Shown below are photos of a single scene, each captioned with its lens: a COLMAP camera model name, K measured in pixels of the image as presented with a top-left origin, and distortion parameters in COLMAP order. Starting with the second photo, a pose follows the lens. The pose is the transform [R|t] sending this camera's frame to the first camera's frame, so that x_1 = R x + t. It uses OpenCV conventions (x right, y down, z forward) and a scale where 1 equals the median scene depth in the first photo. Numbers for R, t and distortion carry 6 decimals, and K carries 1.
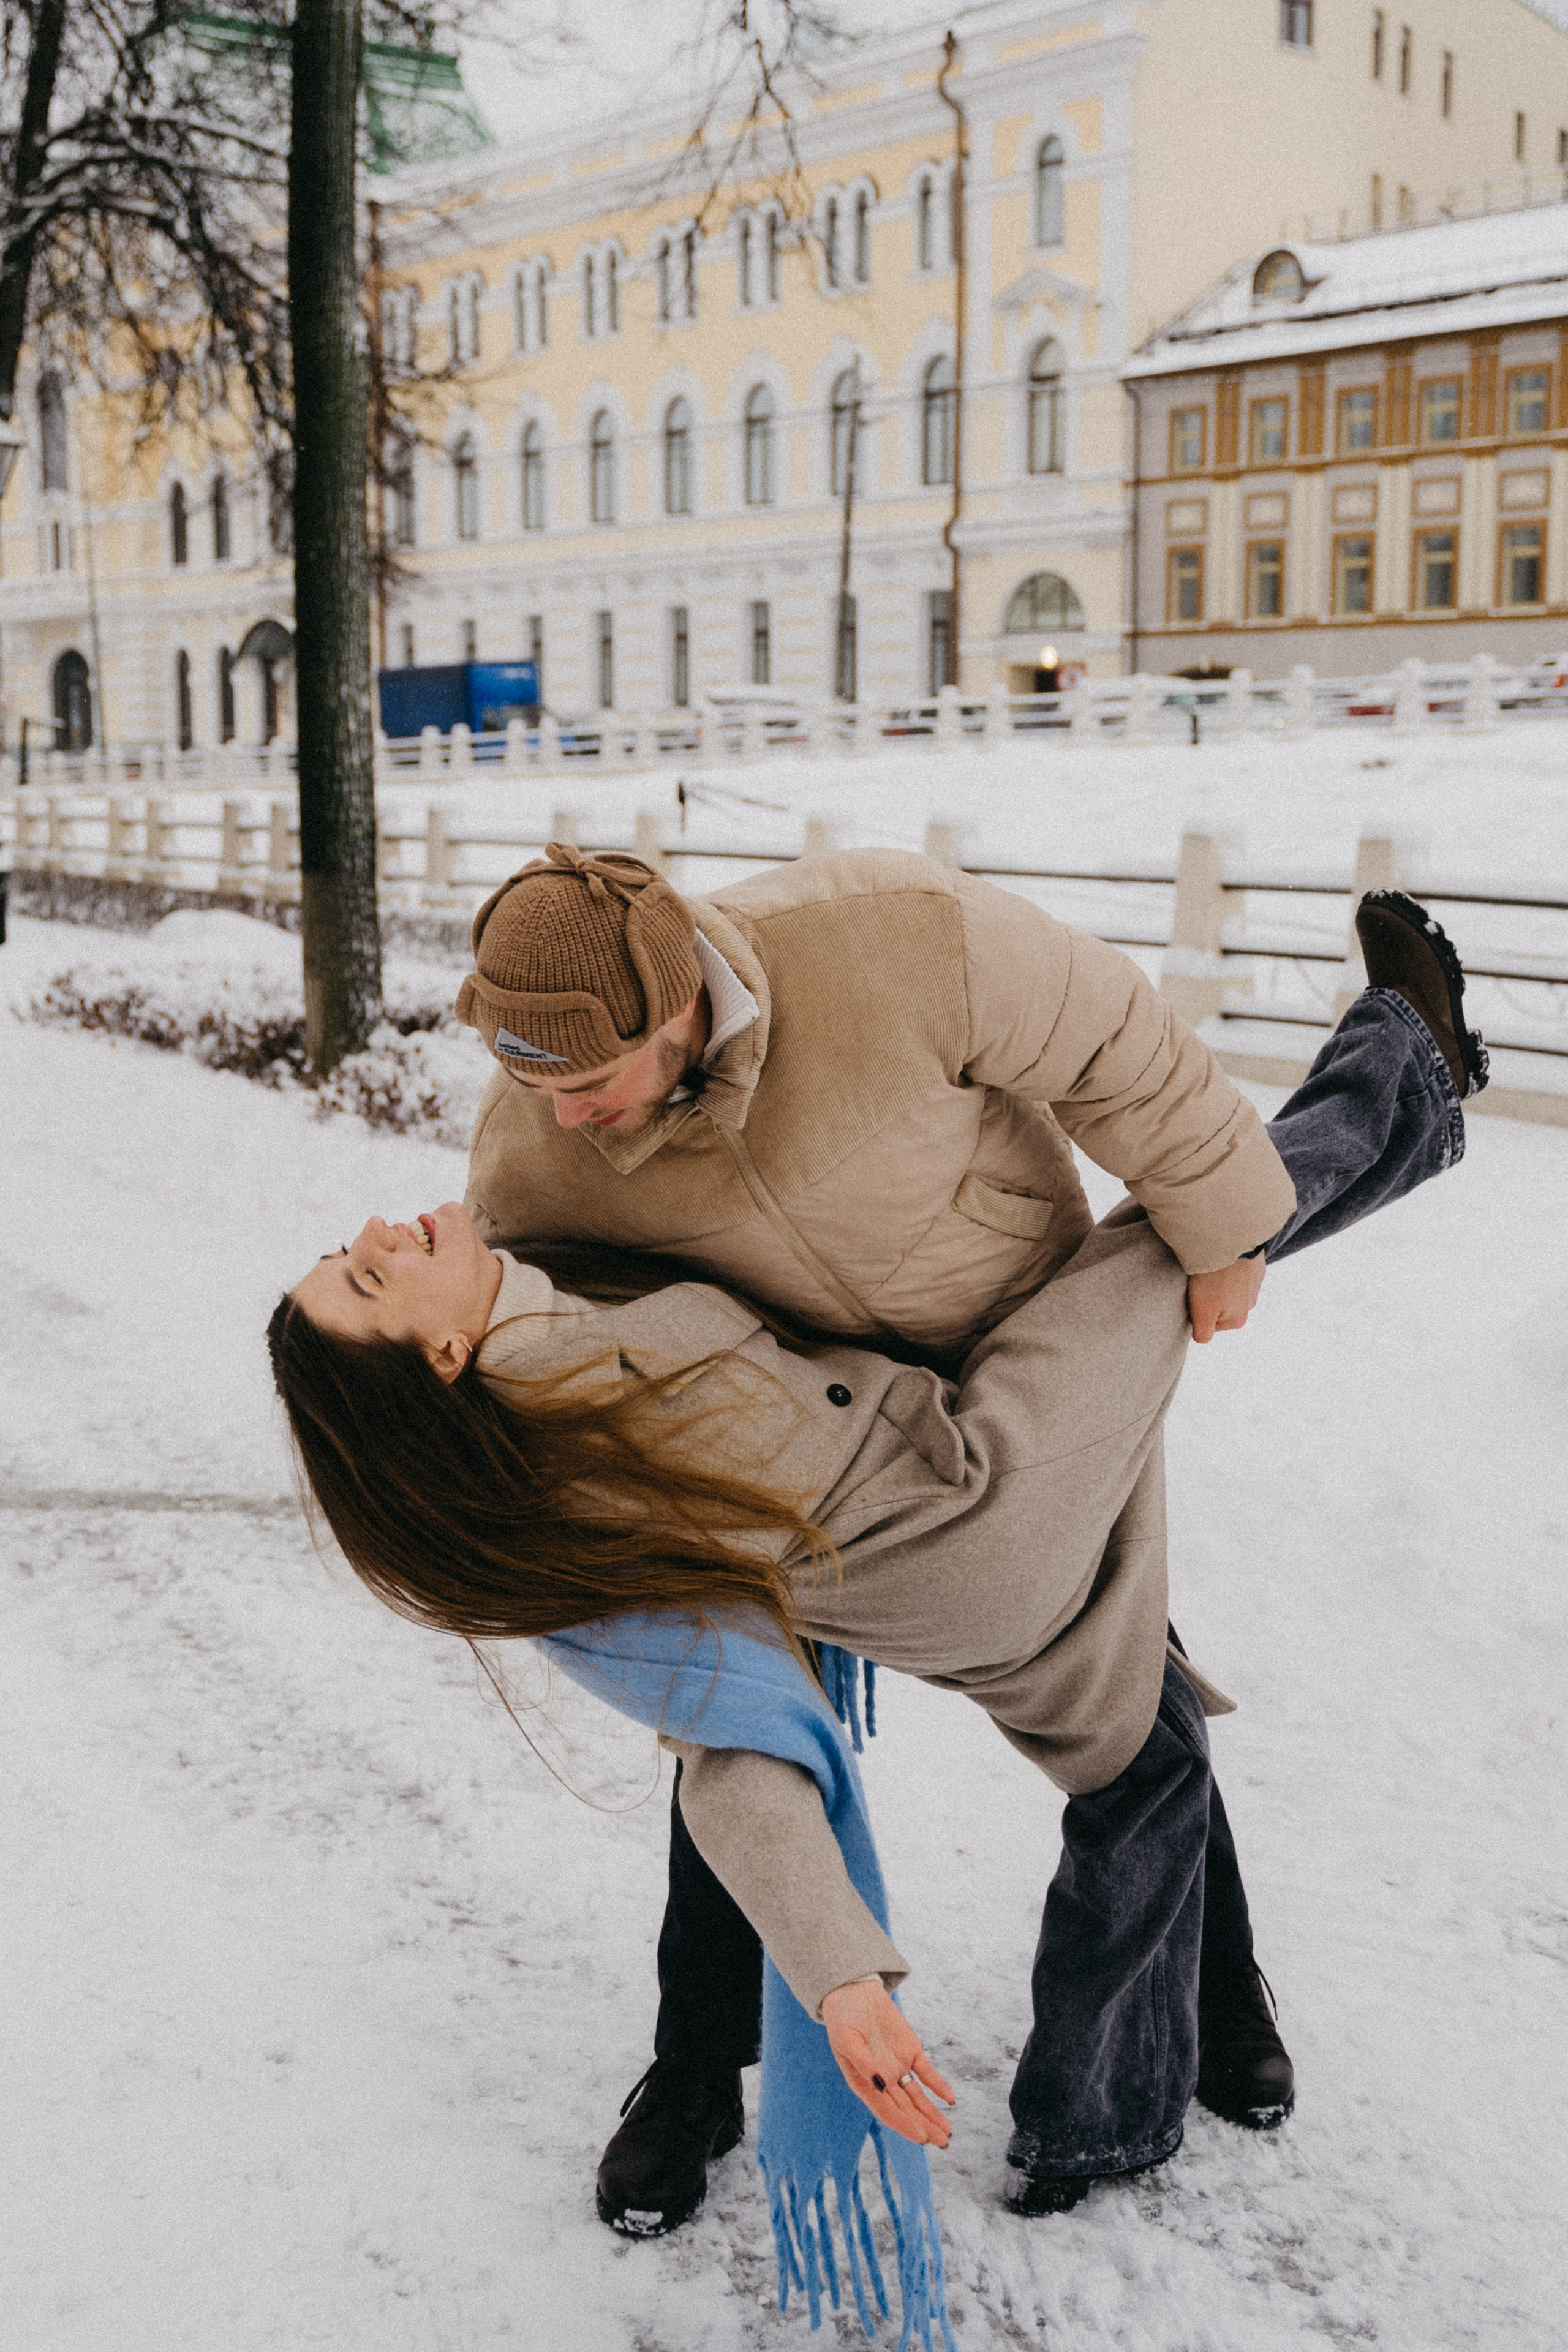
lens RADIAL K [[2882.3, 0, 746.8], [0, 2882.3, 1178.1], [0, 0, 1]] dist [0.000999, 0.000000]
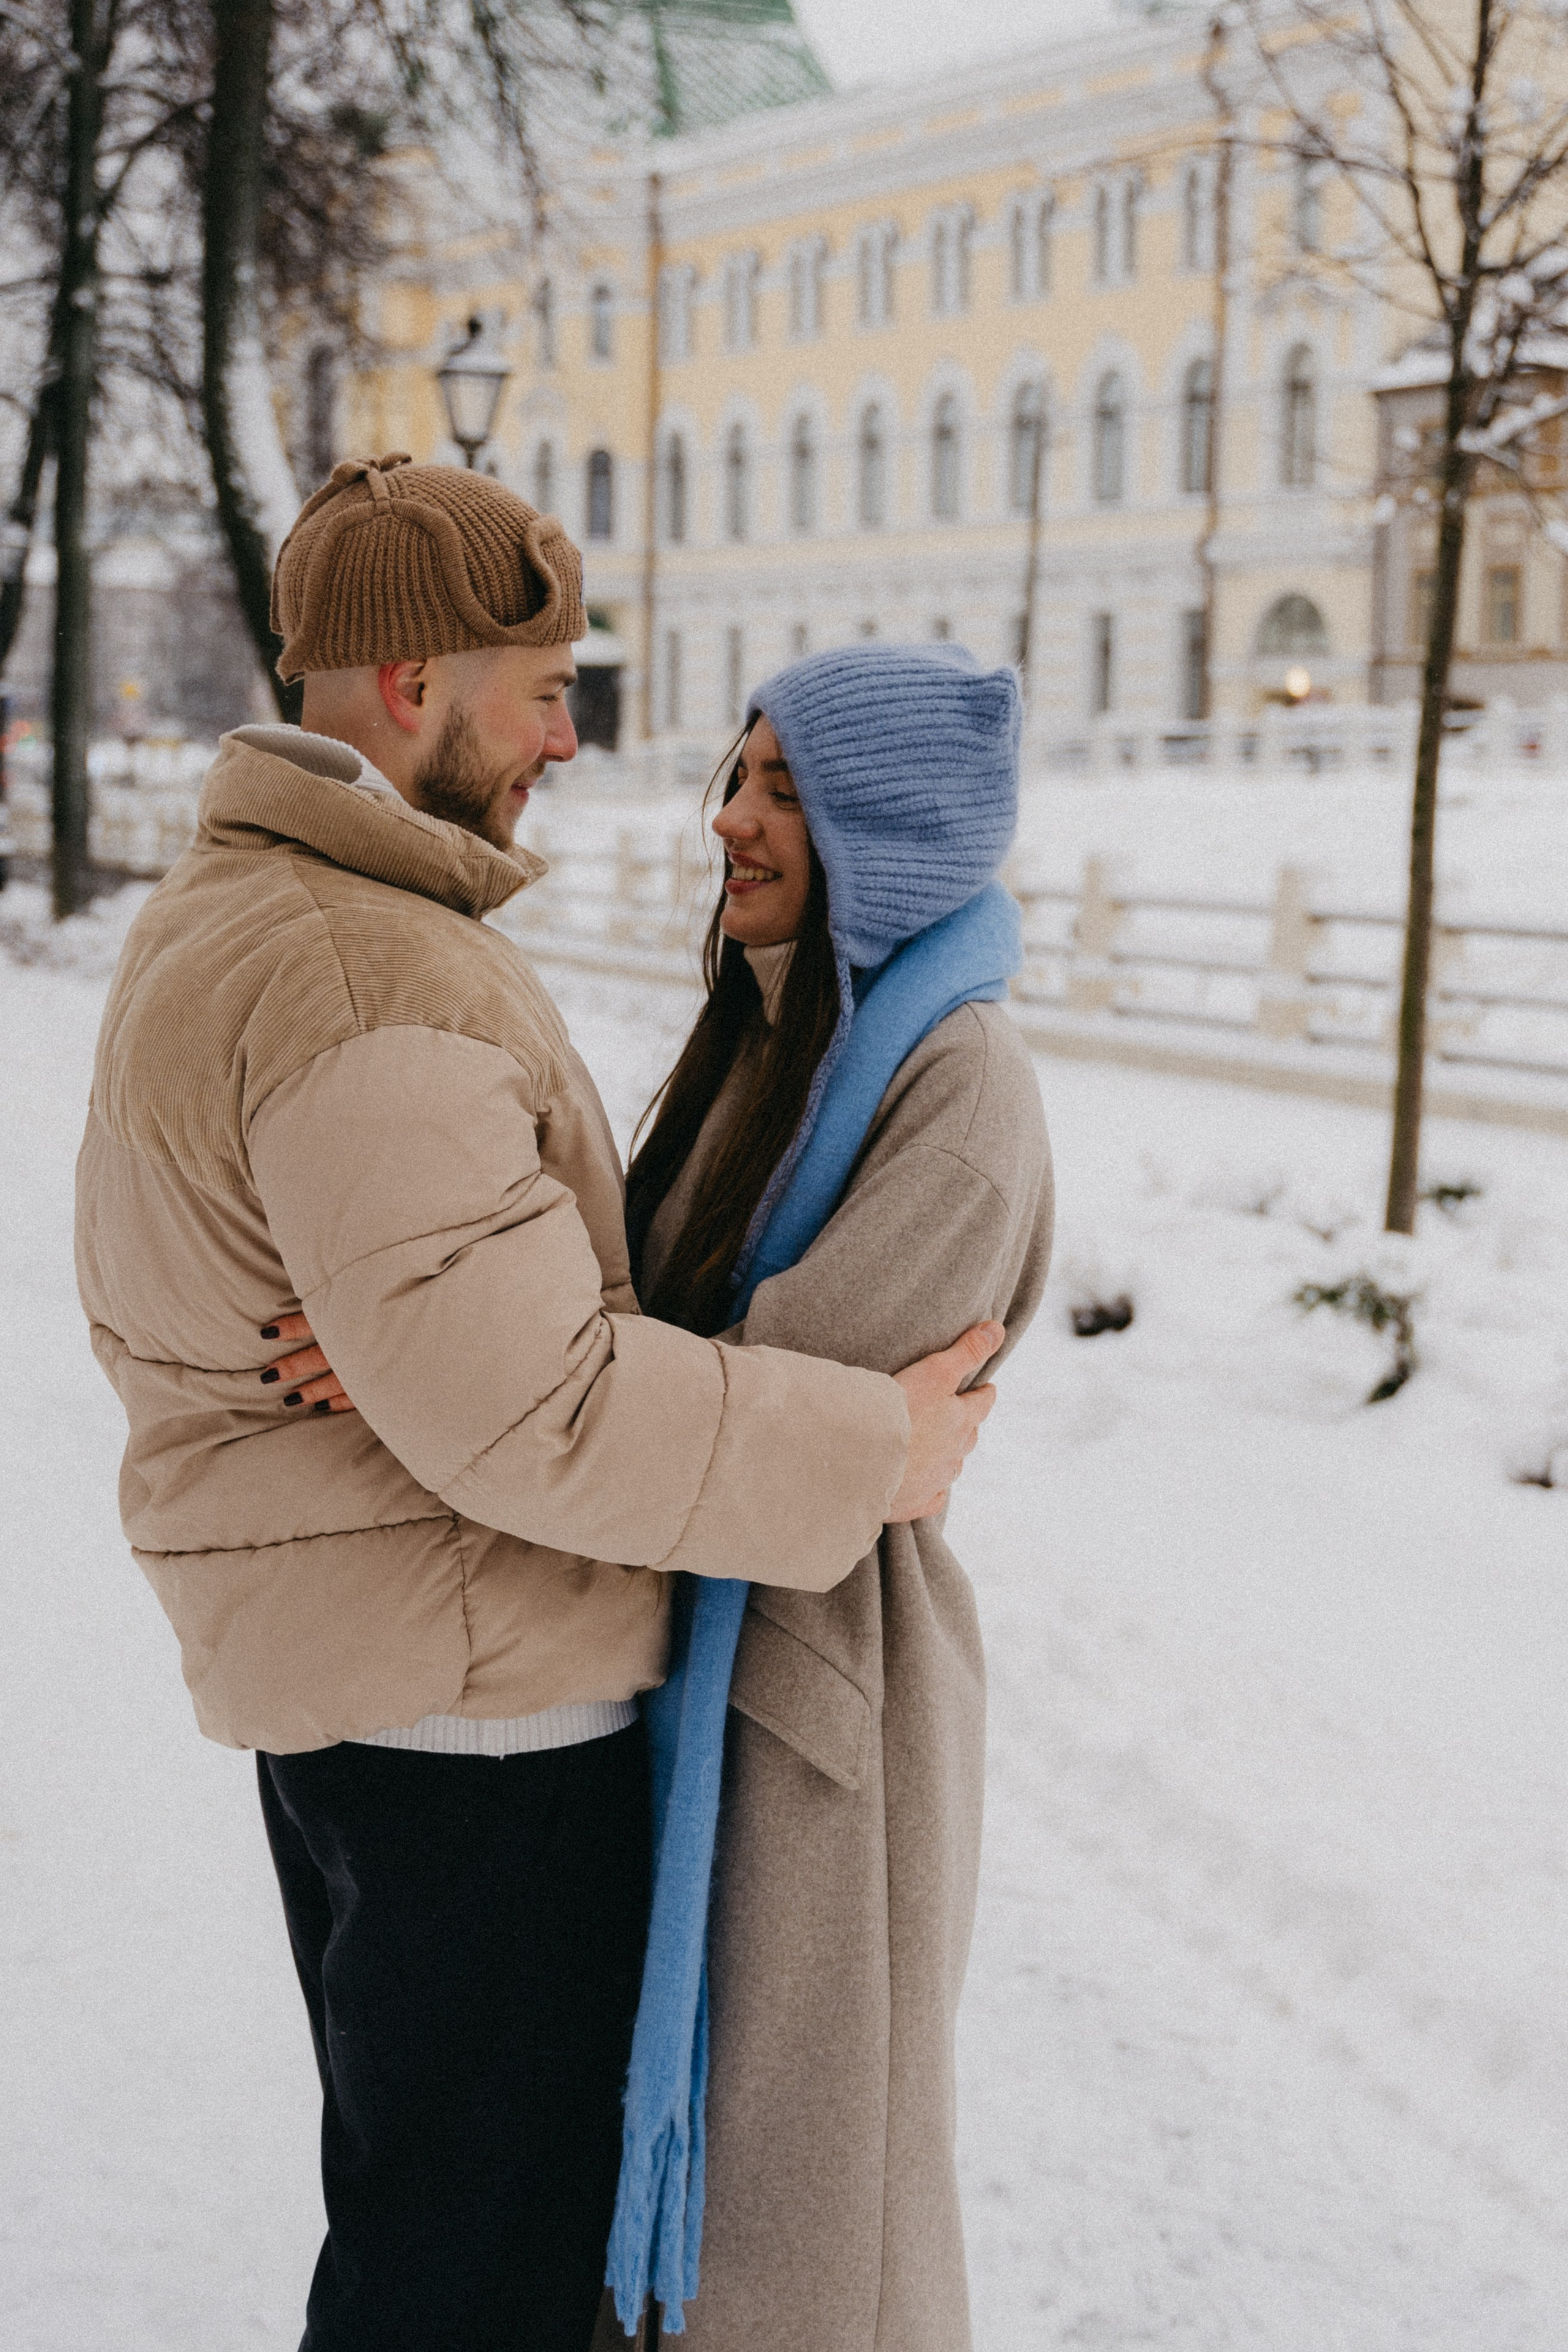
lens RADIAL K [[3799.7, 0, 794.5], [0, 3799.7, 1174.8], [0, 0, 1]] dist [-0.011281, 0.000000]
pose [[0.990565, 0.034671, -0.132584, 0.338141], [-0.040147, 0.998438, -0.038852, 0.095714], [0.131030, 0.043808, 0.990410, -0.685159]]
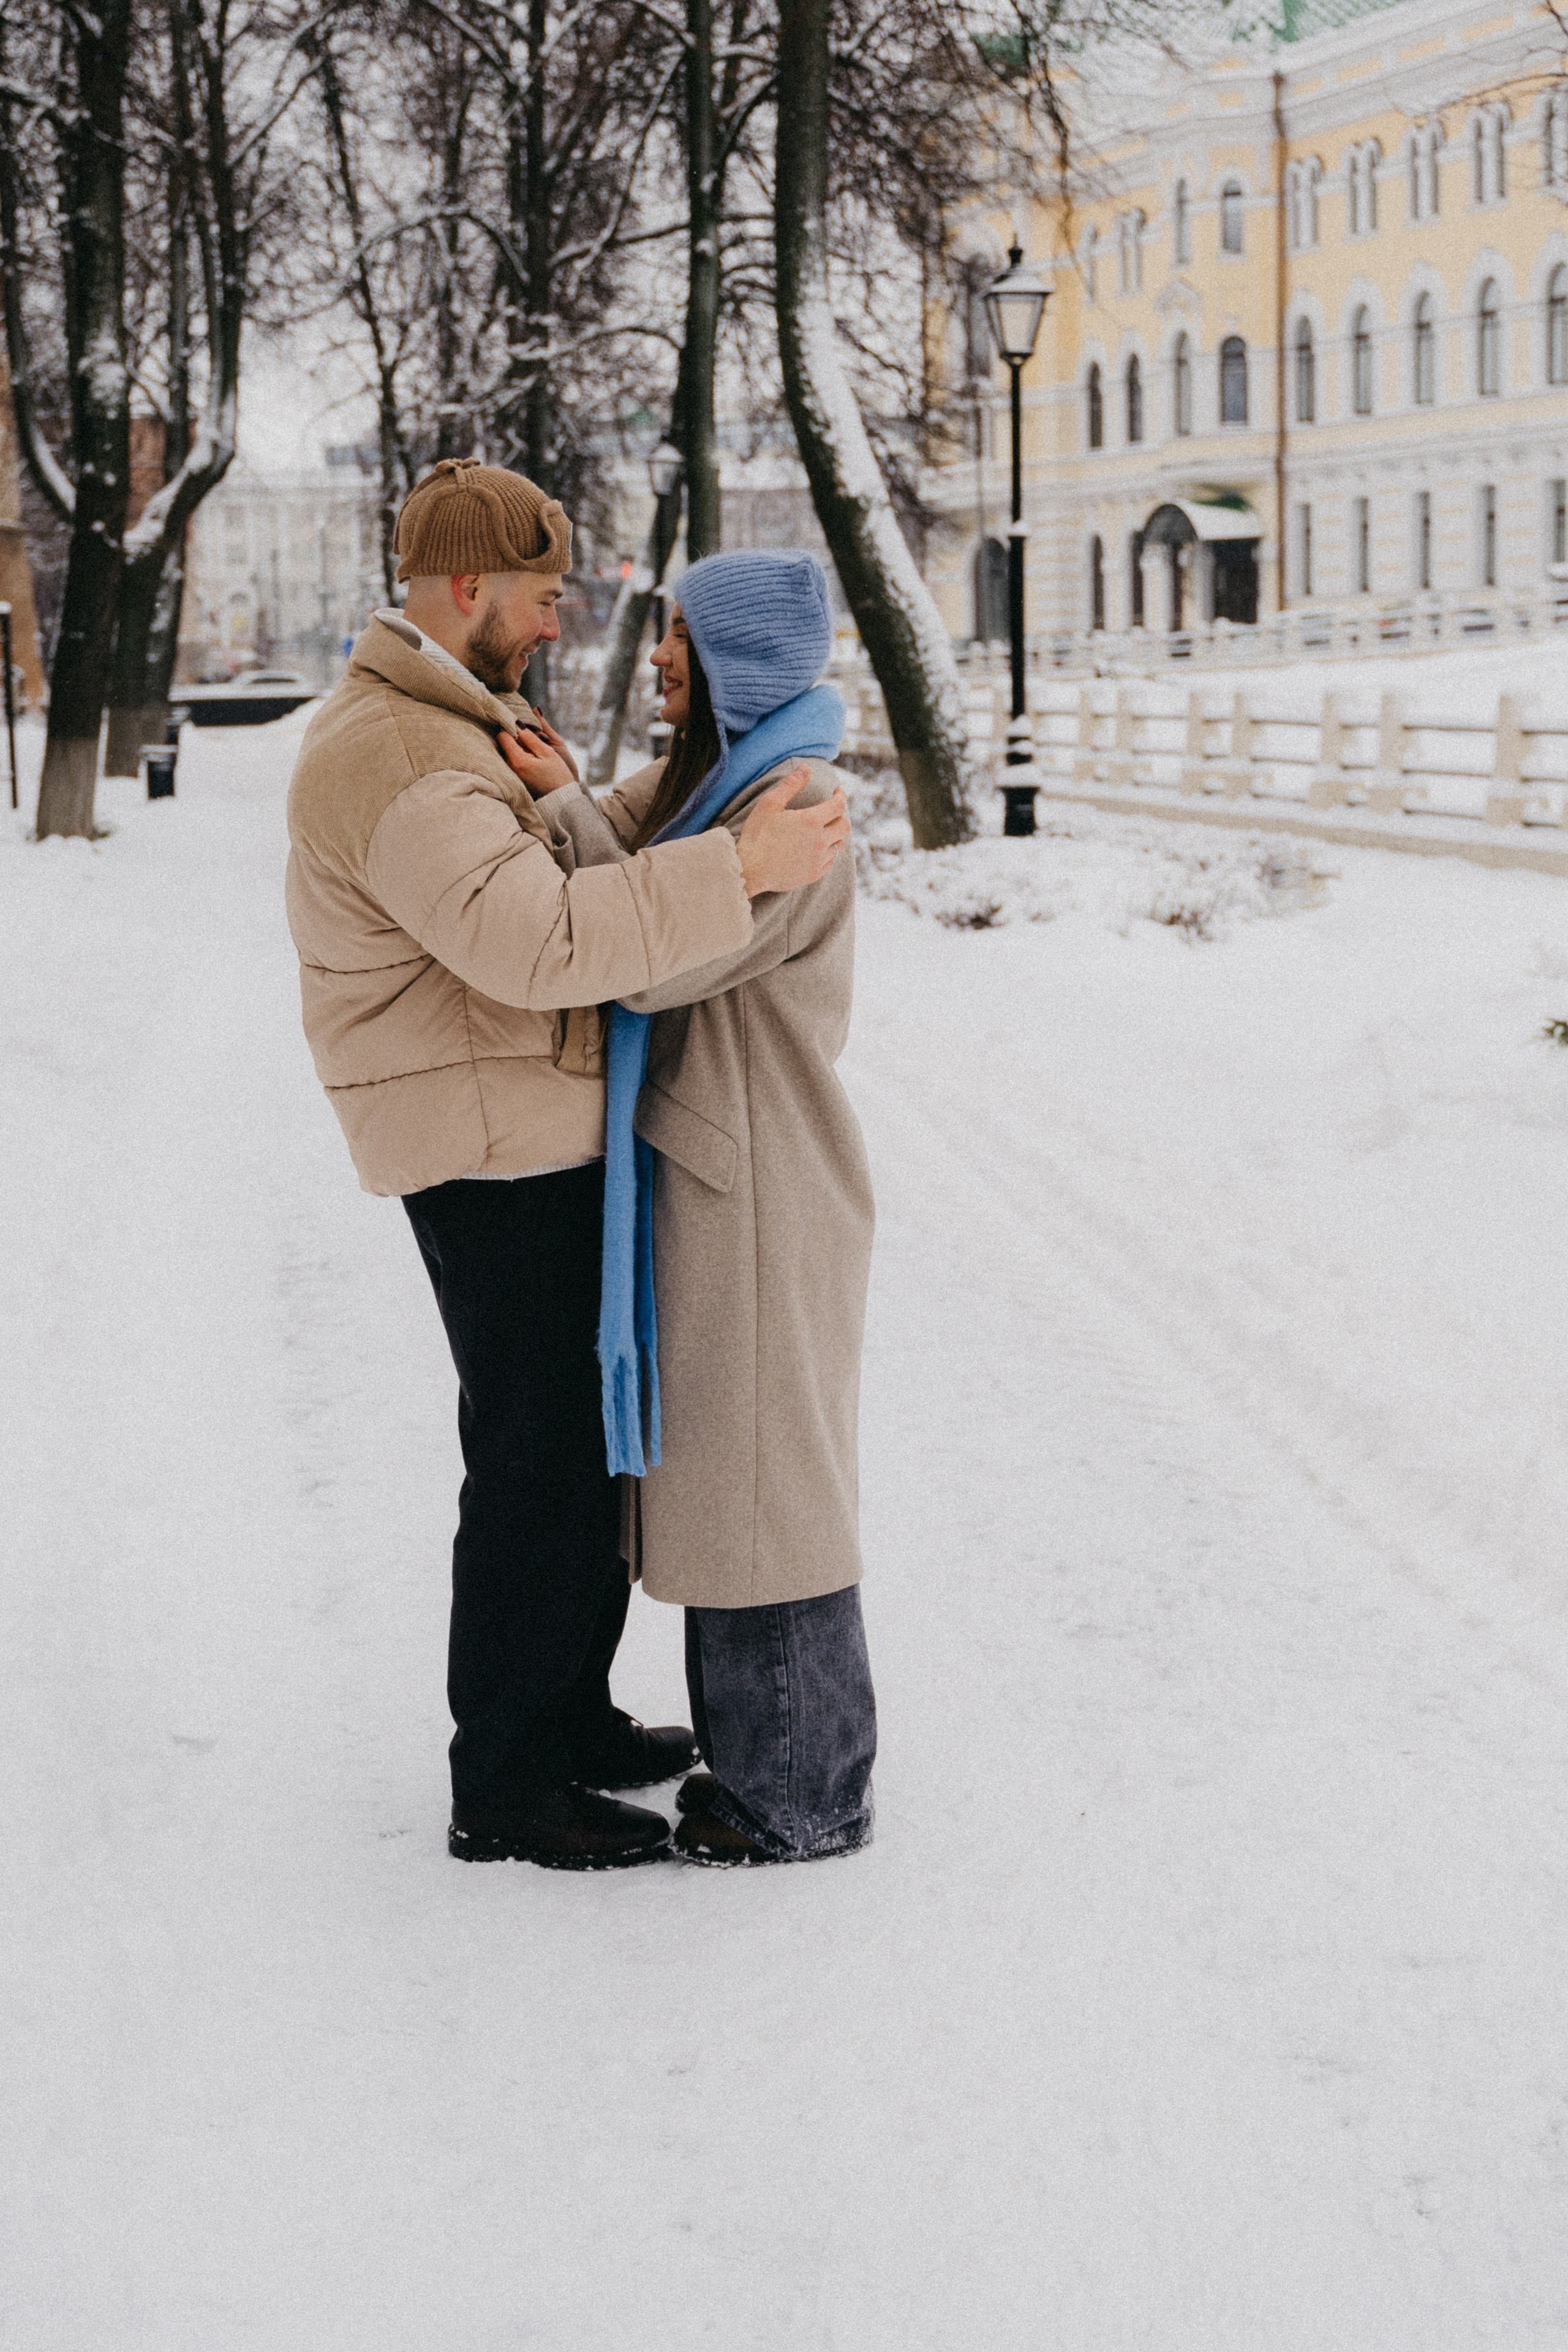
lens RADIAL K [[3540.0, 0, 766.5], [0, 3540.0, 1162.4], [0, 0, 1]] dist [0.004885, 0.000000]
pose [[0.947044, 0.021120, -0.320408, 0.390527], [-0.020436, 0.999776, 0.005498, 0.107579], [0.320452, 0.001341, 0.947264, -0.755071]]
